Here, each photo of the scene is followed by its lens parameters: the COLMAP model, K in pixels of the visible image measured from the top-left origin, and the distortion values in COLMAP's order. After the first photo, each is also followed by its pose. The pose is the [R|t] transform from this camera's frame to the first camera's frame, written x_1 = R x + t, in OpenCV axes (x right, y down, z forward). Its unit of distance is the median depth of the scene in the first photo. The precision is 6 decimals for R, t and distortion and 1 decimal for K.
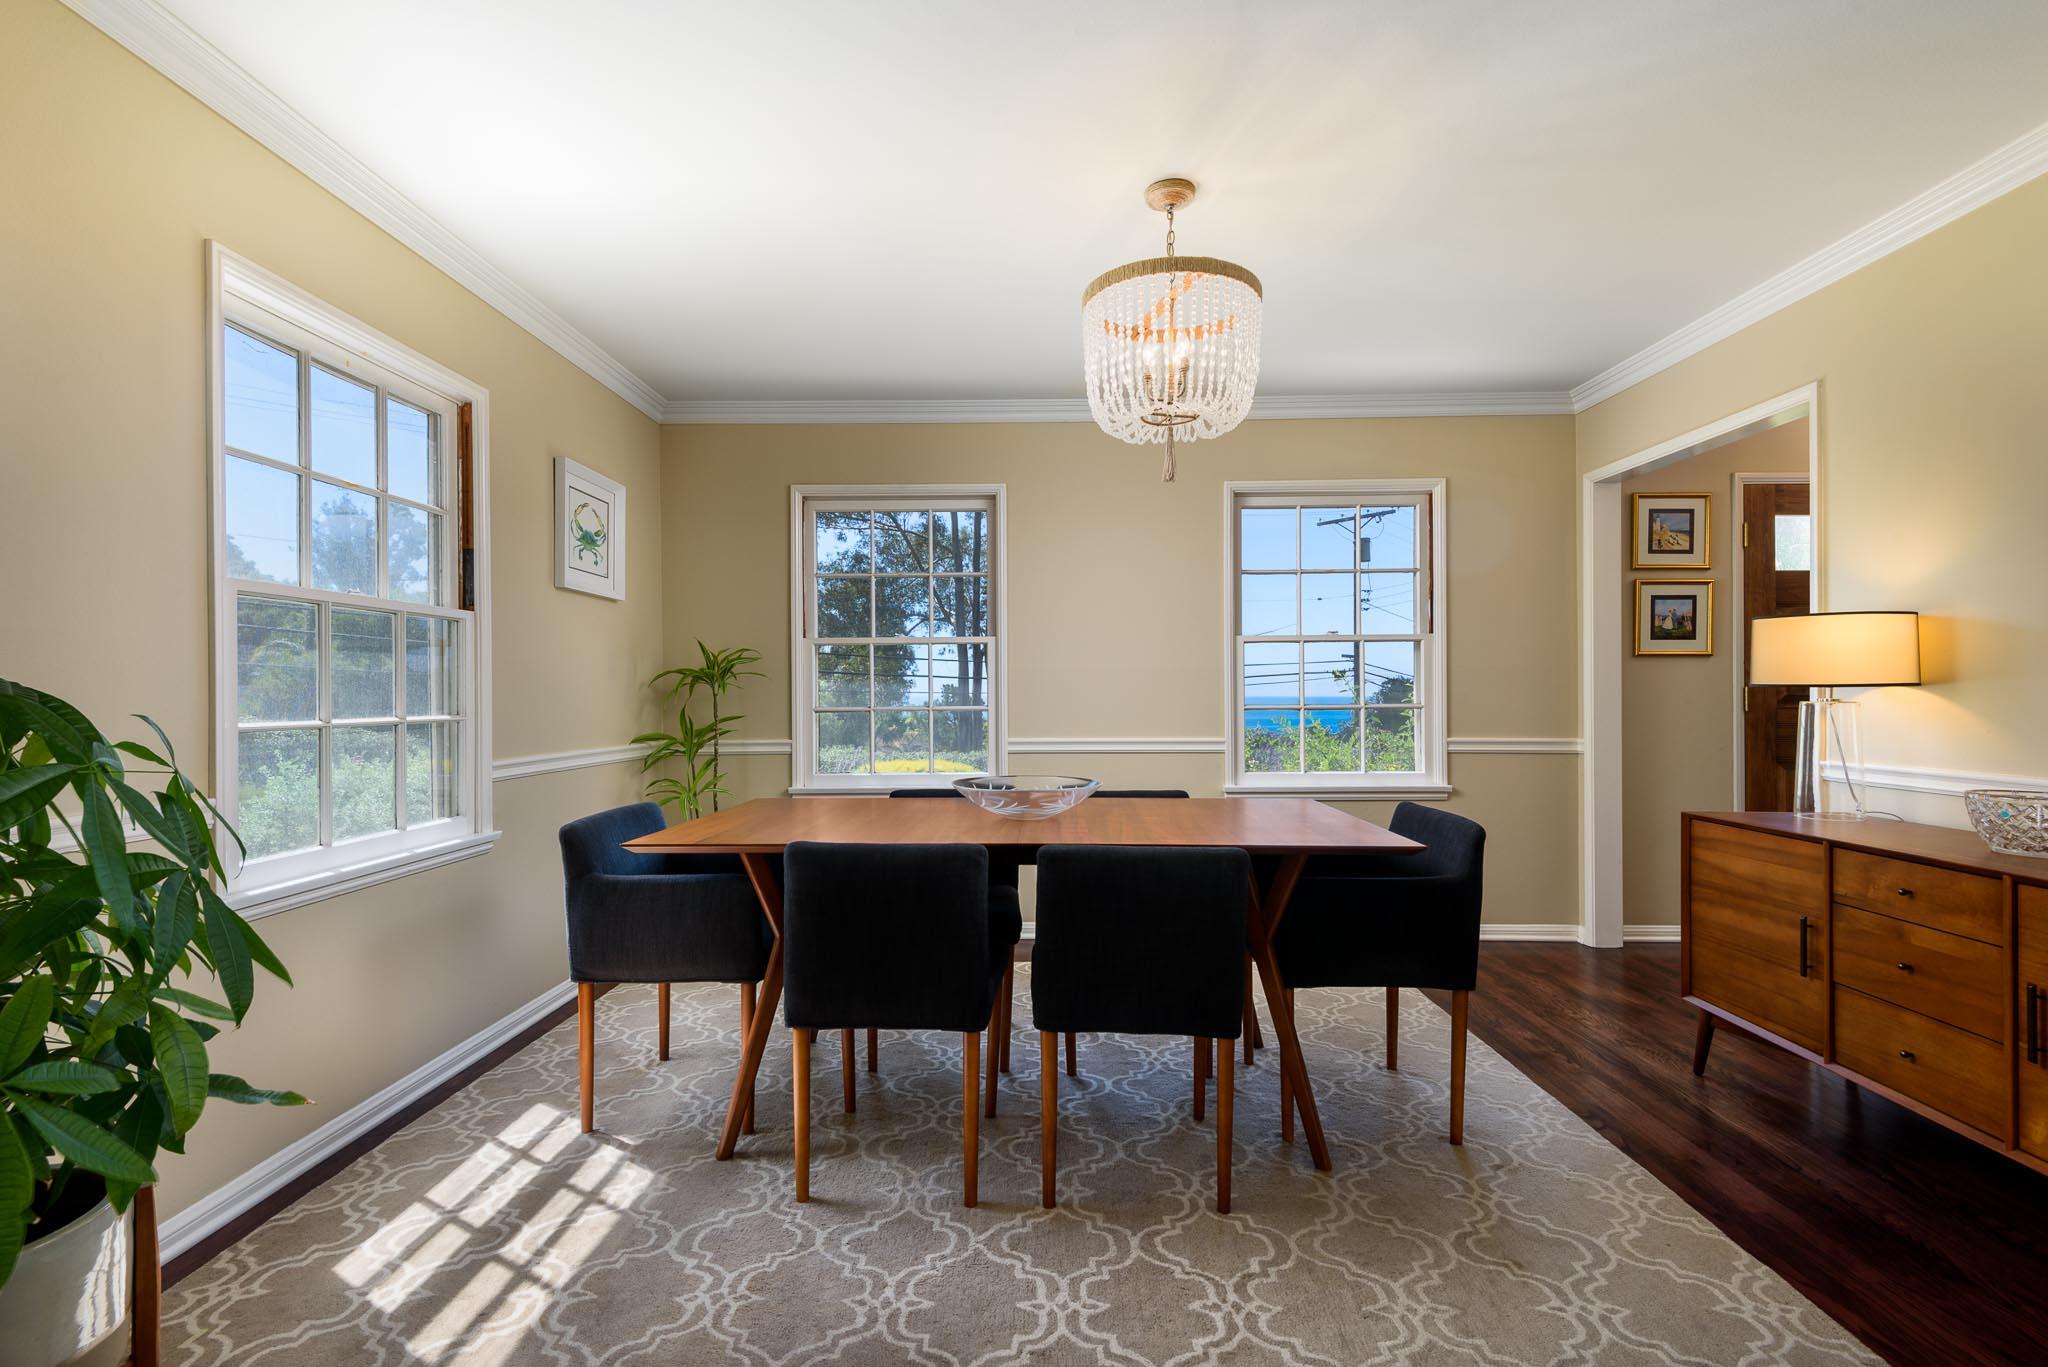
lens RADIAL K [[940.5, 0, 1027.0], [0, 940.5, 691.4], [0, 0, 1]] dist [0.002754, 0.000162]
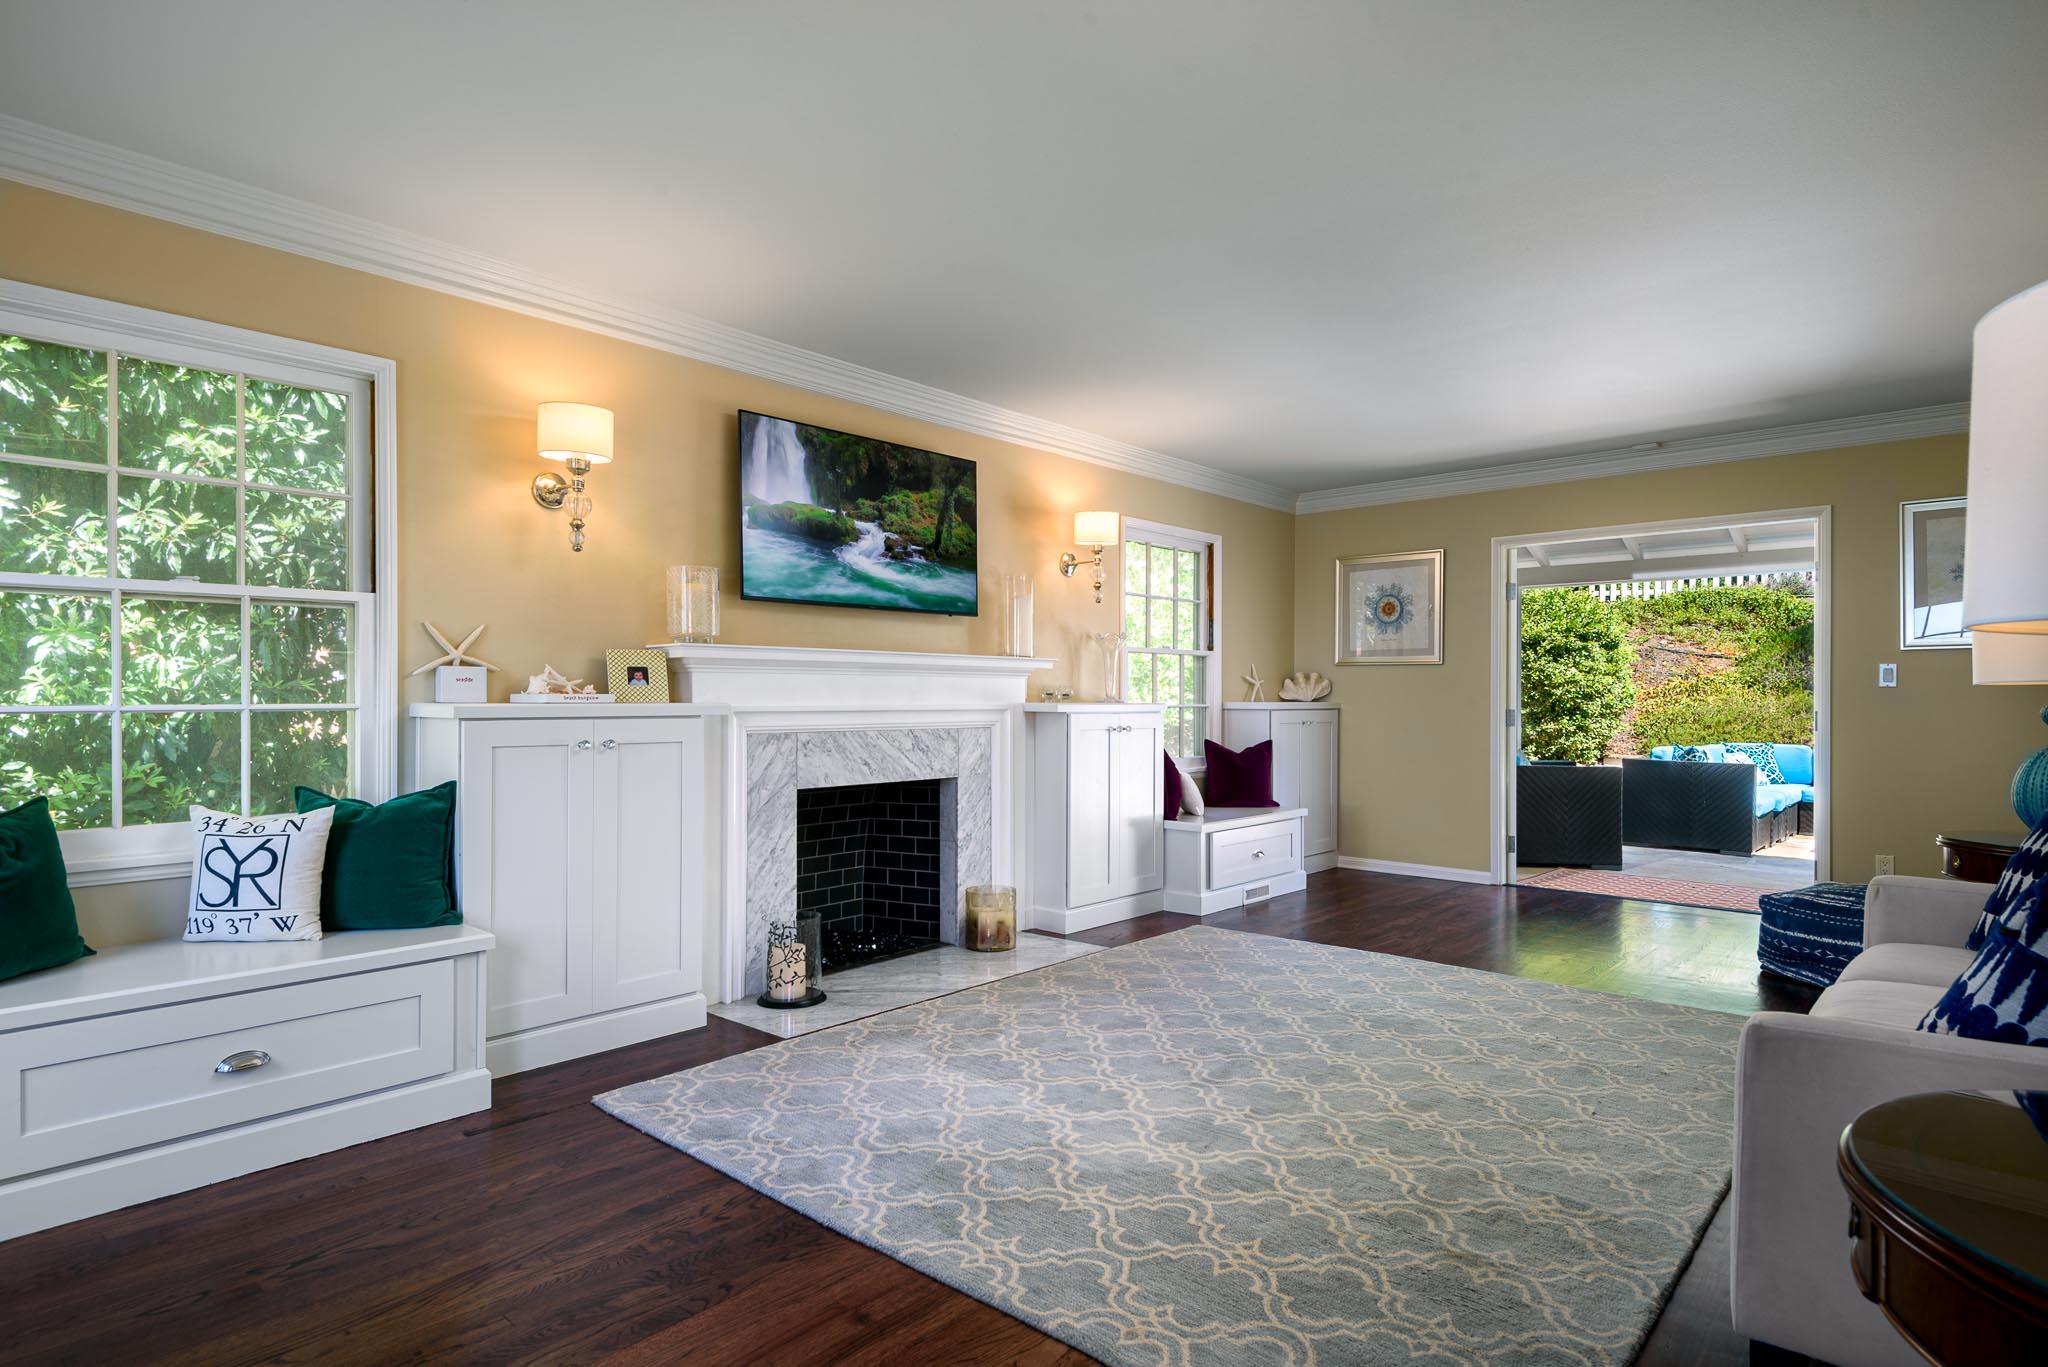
lens RADIAL K [[1100.9, 0, 1018.6], [0, 1100.9, 692.0], [0, 0, 1]] dist [0.006632, 0.000689]
pose [[0.753834, 0.001374, -0.657064, 0.641866], [-0.003198, 0.999994, -0.001577, 0.005942], [0.657057, 0.003290, 0.753833, -1.041997]]
